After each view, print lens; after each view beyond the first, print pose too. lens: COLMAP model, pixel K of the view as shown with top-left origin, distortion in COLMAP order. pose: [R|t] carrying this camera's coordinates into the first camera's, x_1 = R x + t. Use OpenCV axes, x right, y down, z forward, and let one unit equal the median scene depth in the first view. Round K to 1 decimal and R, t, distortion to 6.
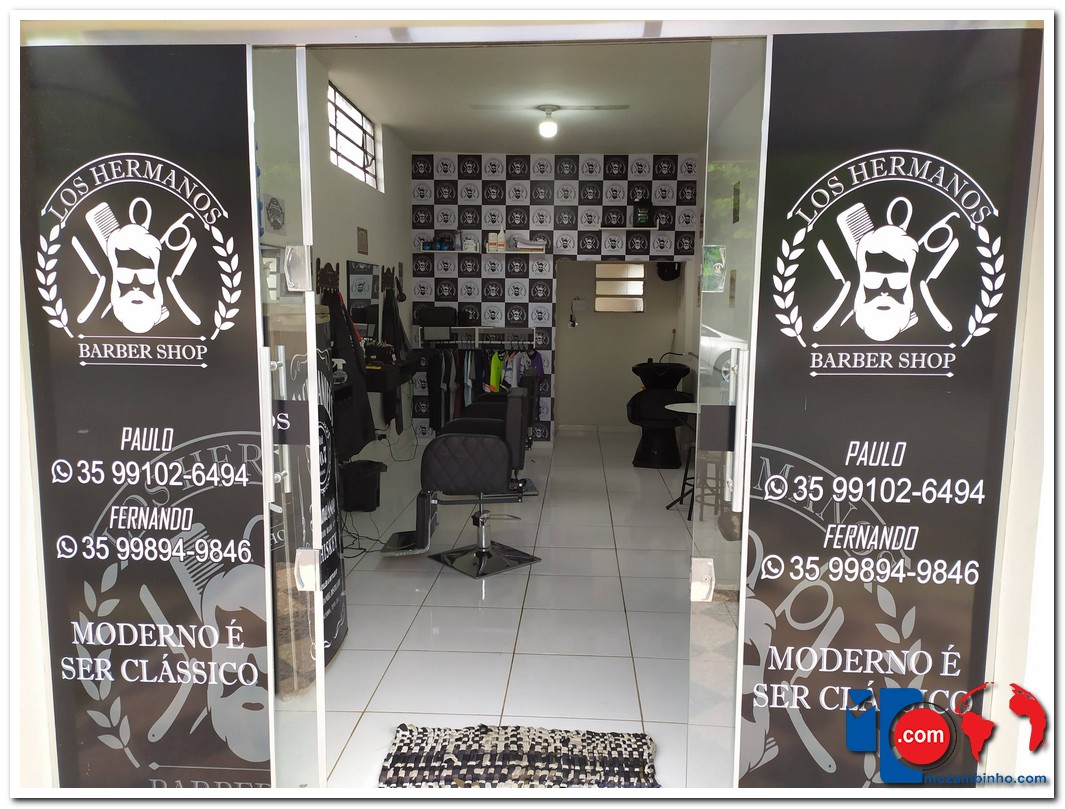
lens RADIAL K [[767.9, 0, 535.0], [0, 767.9, 402.8], [0, 0, 1]] dist [0.055462, -0.050619]
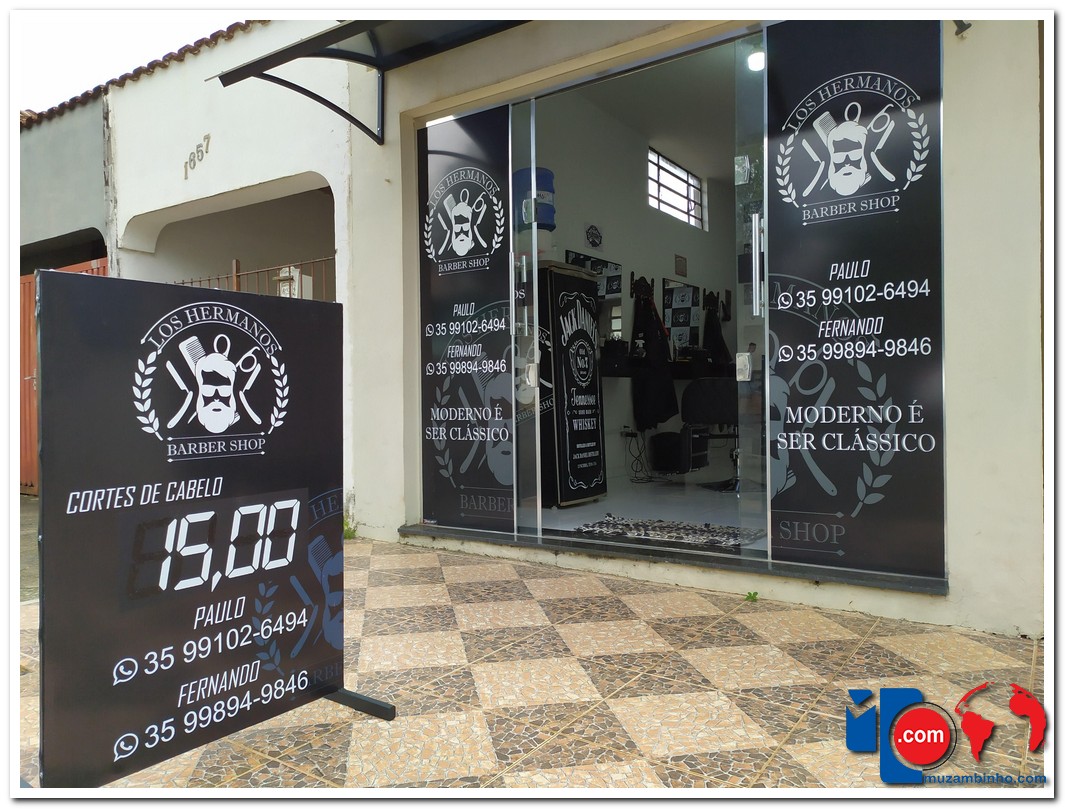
lens RADIAL K [[767.9, 0, 527.9], [0, 767.9, 398.5], [0, 0, 1]] dist [0.055462, -0.050619]
pose [[0.854266, -0.020907, -0.519416, 0.637529], [-0.044378, 0.992610, -0.112940, 0.477079], [0.517939, 0.119532, 0.847025, -0.531322]]
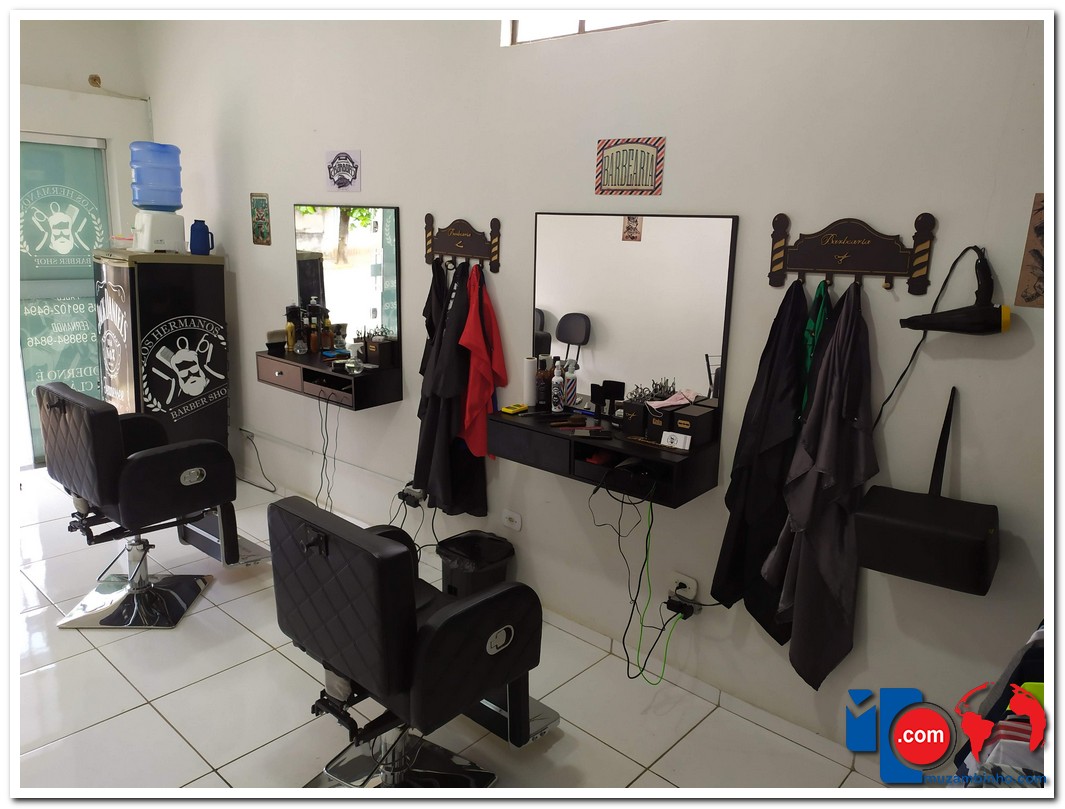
lens RADIAL K [[767.9, 0, 532.9], [0, 767.9, 405.3], [0, 0, 1]] dist [0.055462, -0.050619]
pose [[-0.623147, 0.149652, -0.767654, 0.572472], [-0.144382, 0.942641, 0.300968, -0.606937], [0.768662, 0.298383, -0.565797, 3.729613]]
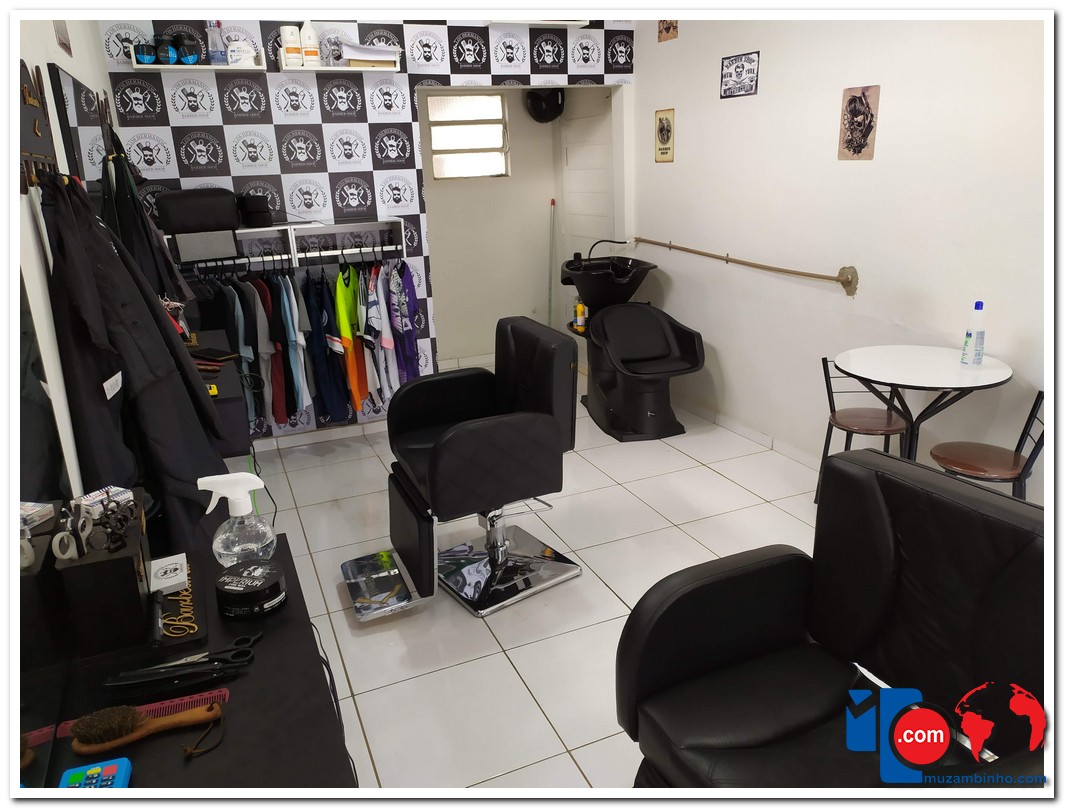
lens RADIAL K [[767.9, 0, 534.2], [0, 767.9, 412.3], [0, 0, 1]] dist [0.055462, -0.050619]
pose [[0.896946, -0.183472, 0.402275, -0.605609], [0.103005, 0.971514, 0.213427, -0.271752], [-0.429973, -0.149996, 0.890294, 1.730074]]
